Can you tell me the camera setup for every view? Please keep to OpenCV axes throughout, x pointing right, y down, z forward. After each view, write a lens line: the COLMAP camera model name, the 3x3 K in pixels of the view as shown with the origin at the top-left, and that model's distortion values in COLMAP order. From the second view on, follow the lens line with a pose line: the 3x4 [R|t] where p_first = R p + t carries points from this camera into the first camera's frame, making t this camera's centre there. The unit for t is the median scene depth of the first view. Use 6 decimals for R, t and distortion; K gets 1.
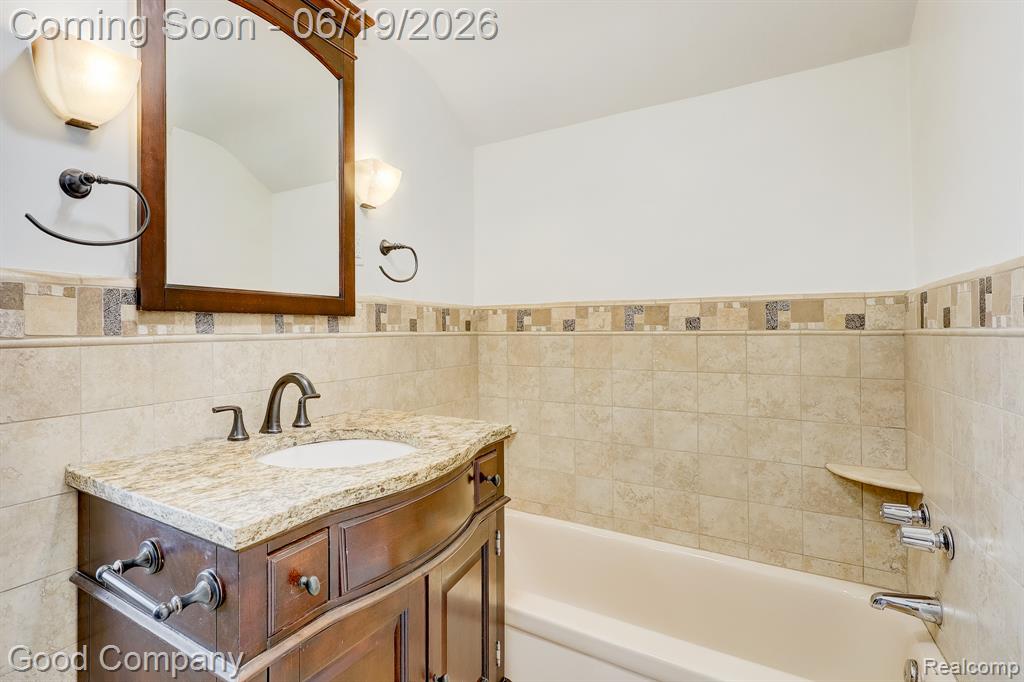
lens RADIAL K [[505.2, 0, 510.8], [0, 505.2, 323.3], [0, 0, 1]] dist [-0.003266, -0.000872]
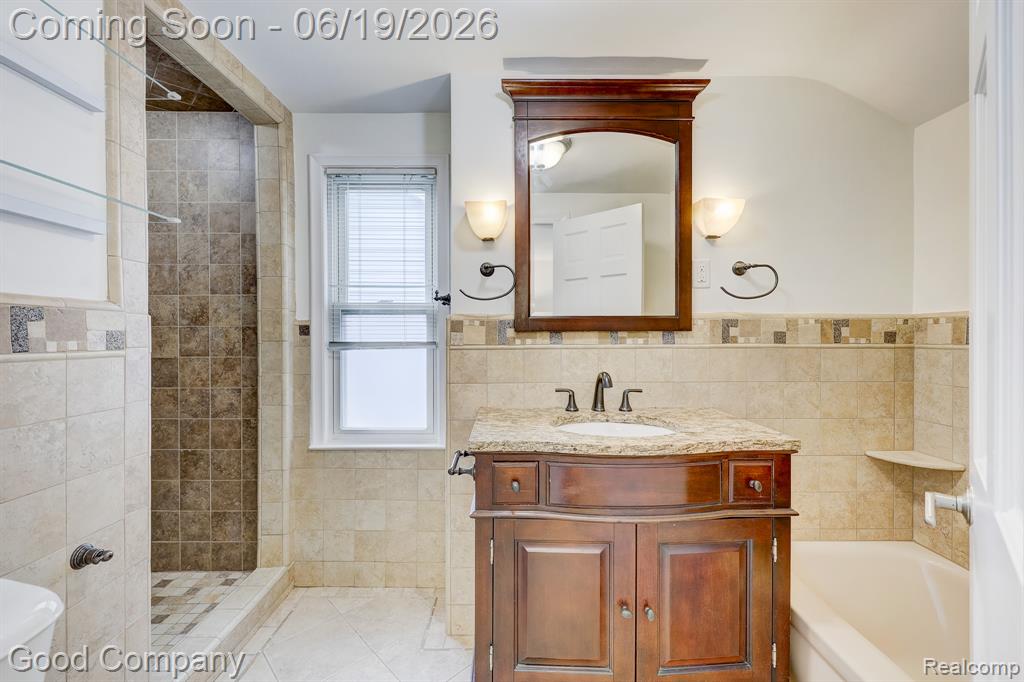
lens RADIAL K [[437.1, 0, 518.8], [0, 437.1, 341.3], [0, 0, 1]] dist [-0.001050, -0.000316]
pose [[0.556637, 0.007191, -0.830725, 0.432762], [0.007028, 0.999886, 0.013364, -0.007513], [0.830726, -0.013277, 0.556523, 0.078897]]
